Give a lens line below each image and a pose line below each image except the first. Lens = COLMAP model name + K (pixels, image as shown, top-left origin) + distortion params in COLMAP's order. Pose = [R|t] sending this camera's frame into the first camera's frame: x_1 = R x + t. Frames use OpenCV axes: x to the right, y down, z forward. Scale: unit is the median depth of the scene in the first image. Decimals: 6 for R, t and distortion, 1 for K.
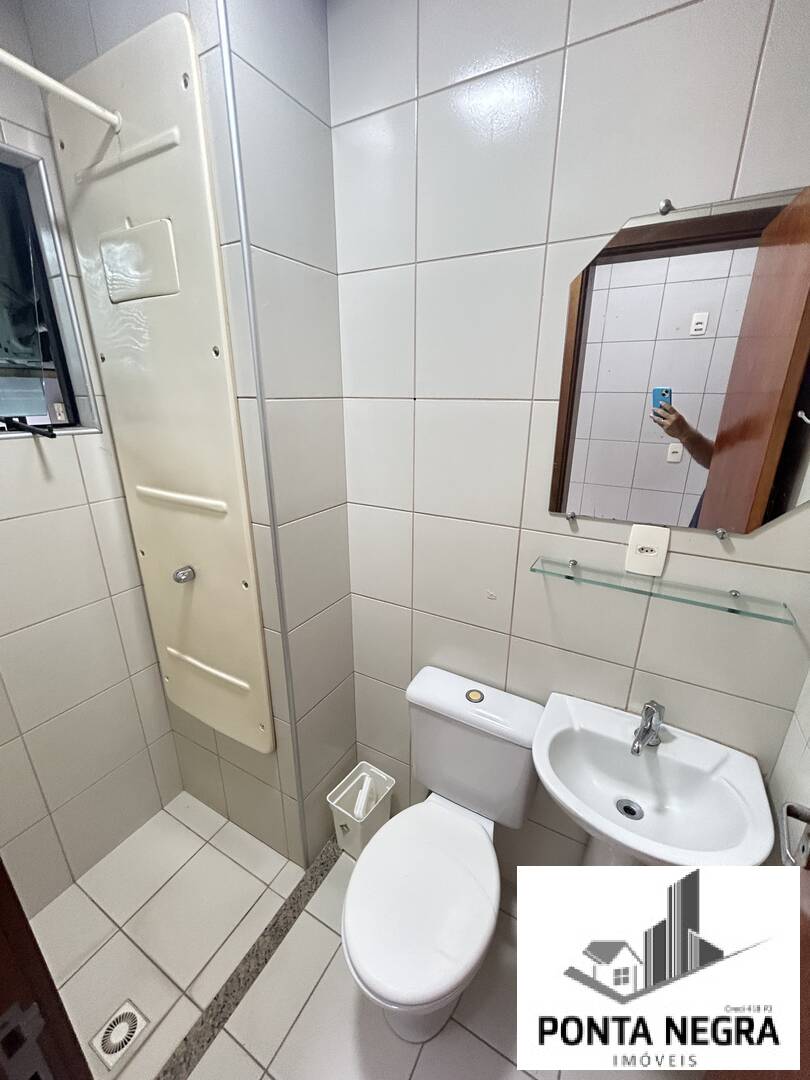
lens RADIAL K [[437.4, 0, 407.8], [0, 437.4, 536.1], [0, 0, 1]] dist [0.000609, 0.000168]
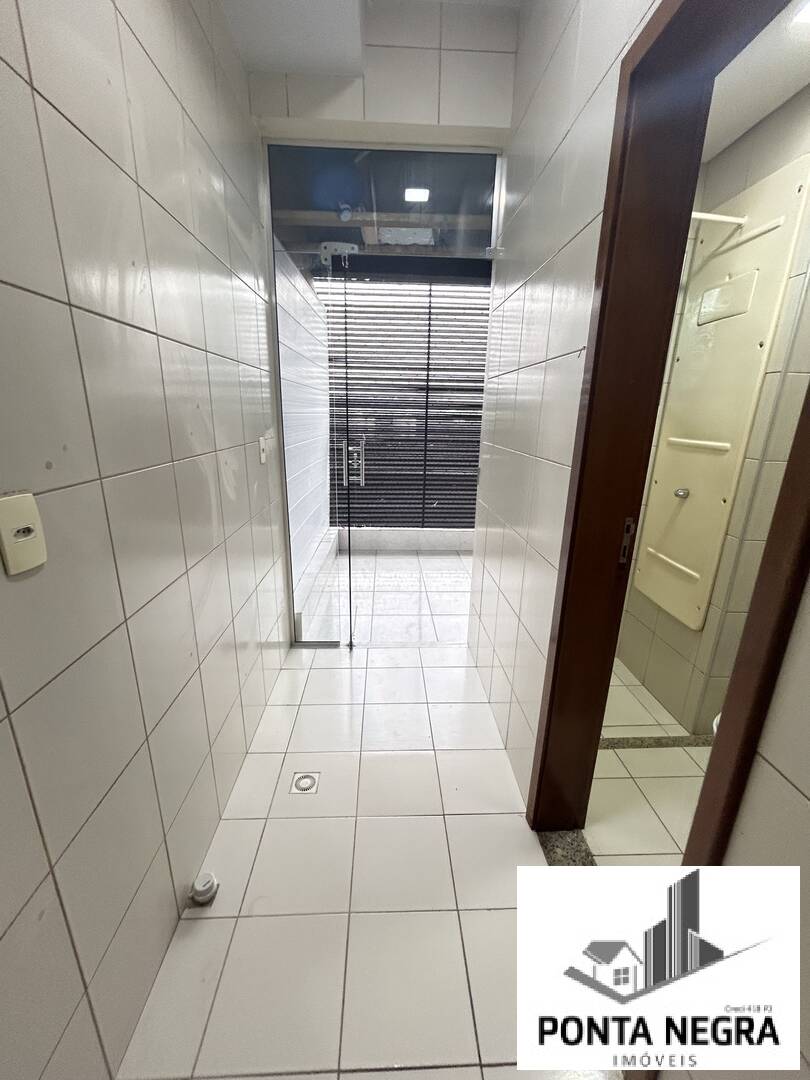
lens RADIAL K [[437.4, 0, 409.0], [0, 437.4, 539.5], [0, 0, 1]] dist [0.000609, 0.000168]
pose [[0.534502, 0.248990, -0.807658, 0.309404], [-0.291409, 0.951313, 0.100424, 0.421528], [0.793340, 0.181682, 0.581037, -0.739372]]
